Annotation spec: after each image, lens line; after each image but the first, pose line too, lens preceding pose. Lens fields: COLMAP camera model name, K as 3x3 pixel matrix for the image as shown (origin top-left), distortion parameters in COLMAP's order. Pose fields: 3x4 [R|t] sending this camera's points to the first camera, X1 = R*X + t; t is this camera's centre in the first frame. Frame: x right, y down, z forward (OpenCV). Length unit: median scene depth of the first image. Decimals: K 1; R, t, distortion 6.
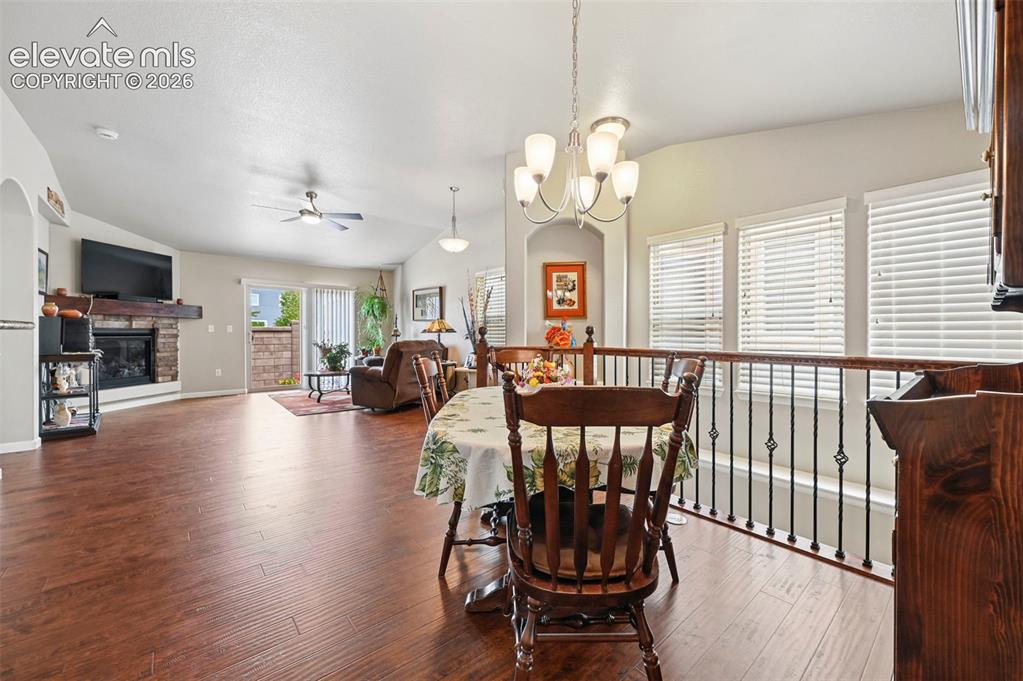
lens RADIAL K [[398.4, 0, 531.1], [0, 398.4, 334.1], [0, 0, 1]] dist [-0.000303, 0.000162]
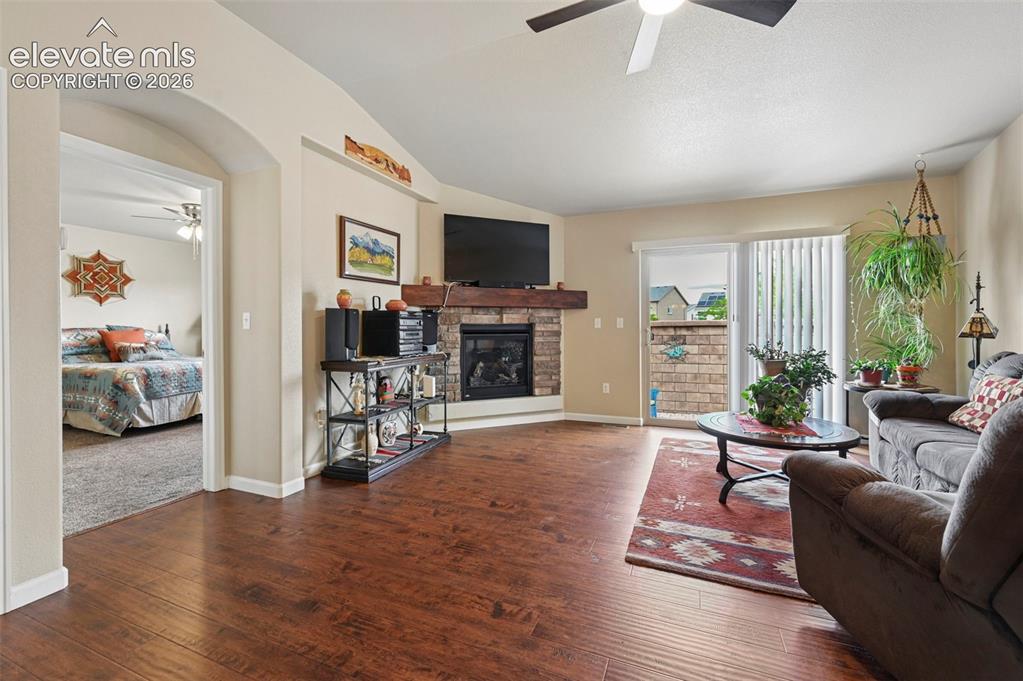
lens RADIAL K [[420.5, 0, 512.7], [0, 420.5, 329.9], [0, 0, 1]] dist [0.000348, -0.000495]
pose [[0.431859, 0.000374, -0.901941, -0.237589], [0.001892, 0.999997, 0.001320, -0.003632], [0.901939, -0.002277, 0.431857, 0.612824]]
